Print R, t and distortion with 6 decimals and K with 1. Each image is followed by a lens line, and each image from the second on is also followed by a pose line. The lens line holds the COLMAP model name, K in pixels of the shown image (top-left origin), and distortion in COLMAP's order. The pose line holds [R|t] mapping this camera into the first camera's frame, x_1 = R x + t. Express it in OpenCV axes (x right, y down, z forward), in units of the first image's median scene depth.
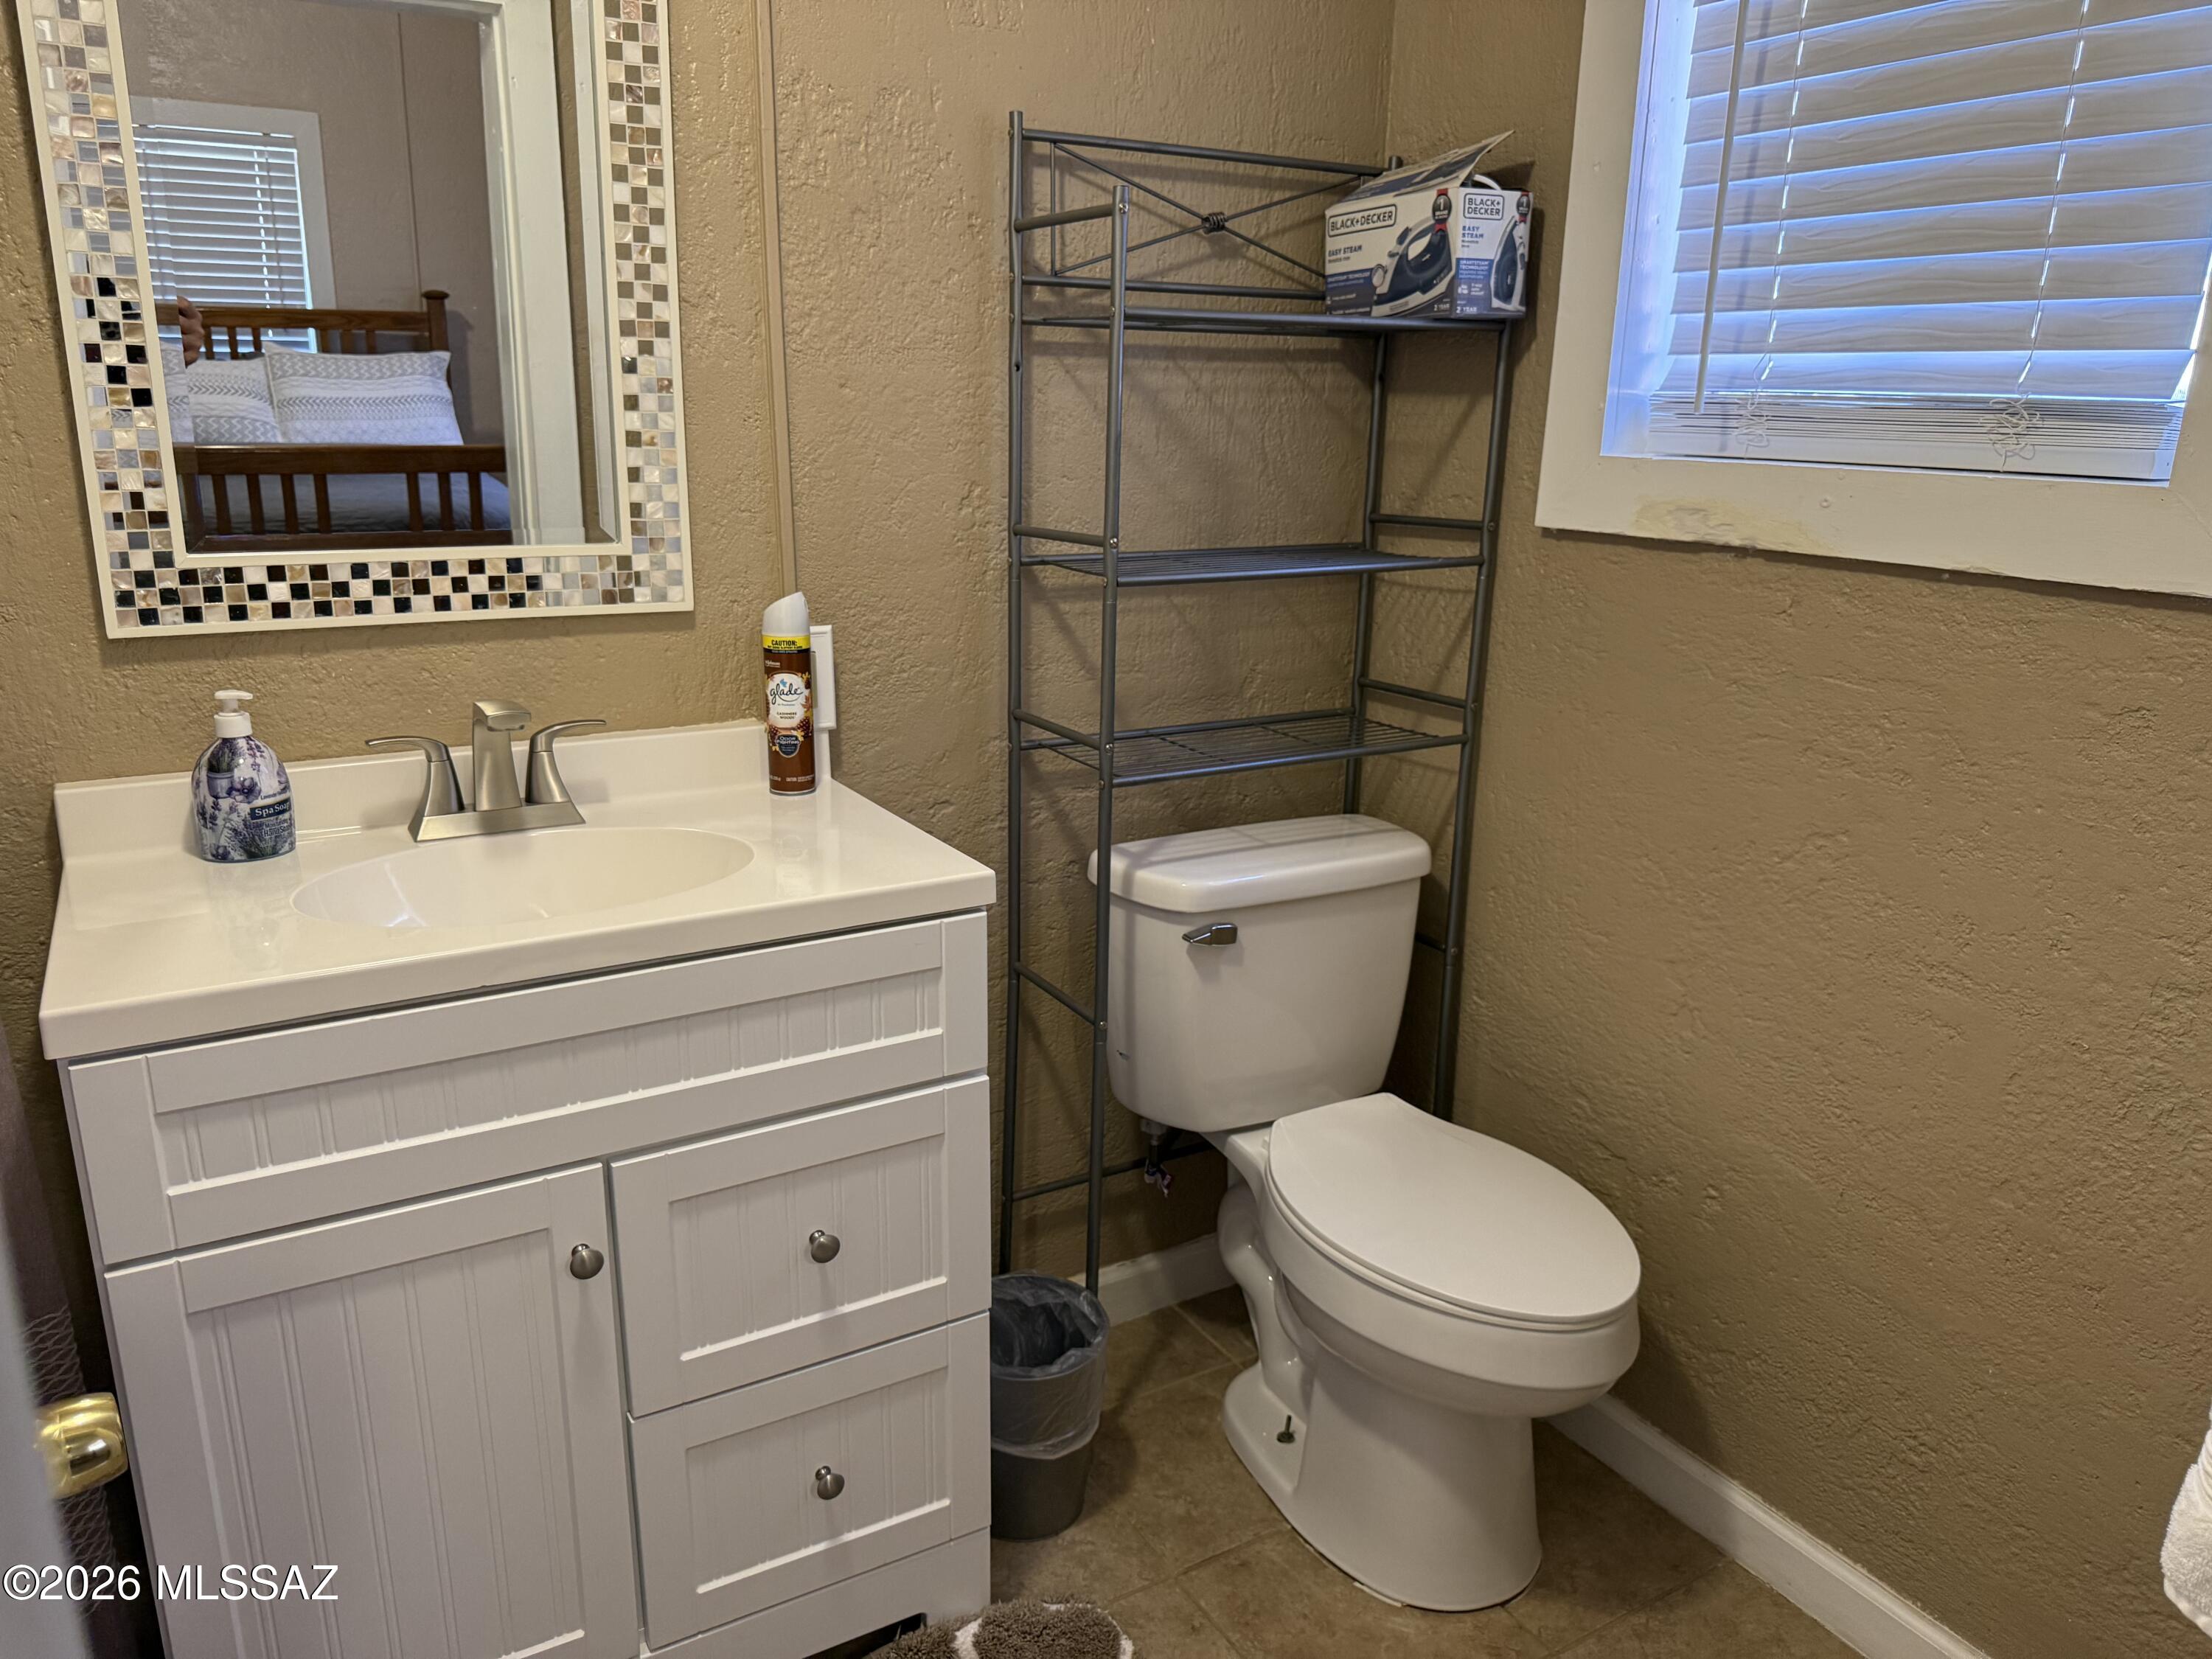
lens RADIAL K [[1562.0, 0, 1106.0], [0, 1562.0, 829.5], [0, 0, 1]] dist [0.002229, 0.000171]
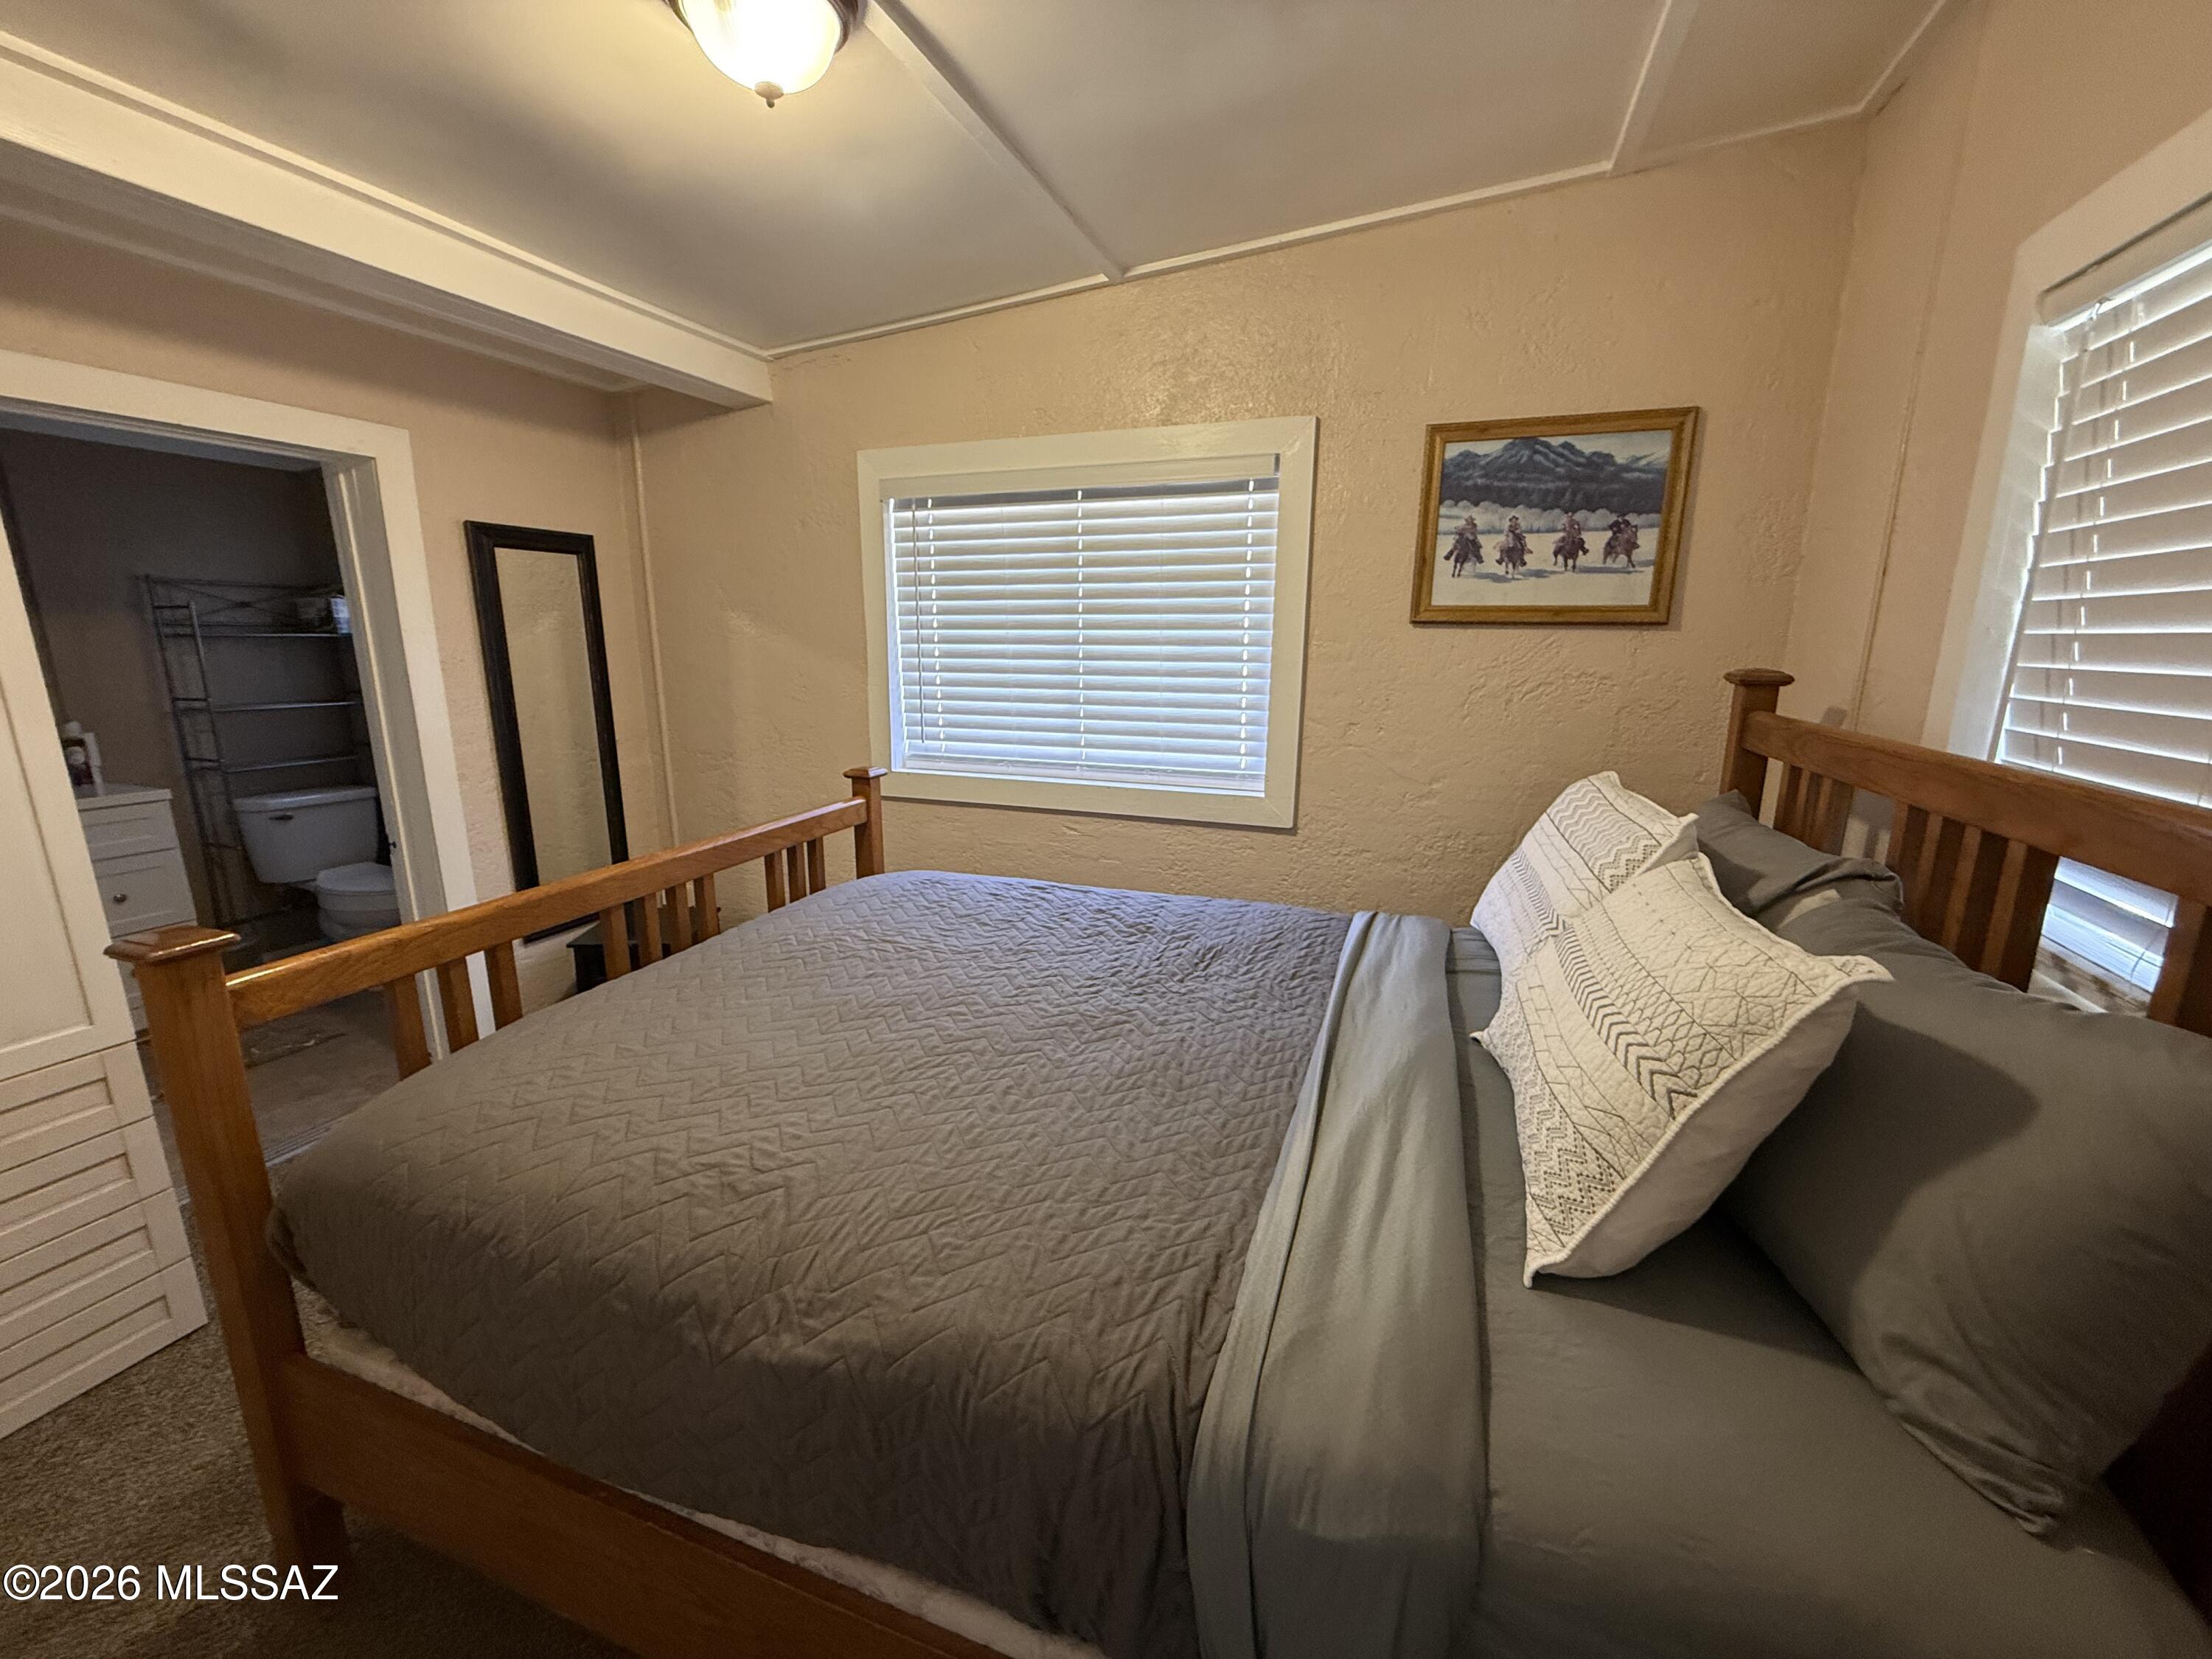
lens RADIAL K [[884.5, 0, 1104.6], [0, 884.5, 829.6], [0, 0, 1]] dist [-0.000607, -0.000252]
pose [[0.782230, -0.135777, 0.608014, 0.290450], [0.169769, 0.985482, 0.001656, 0.384764], [-0.599412, 0.101926, 0.793925, -1.514336]]
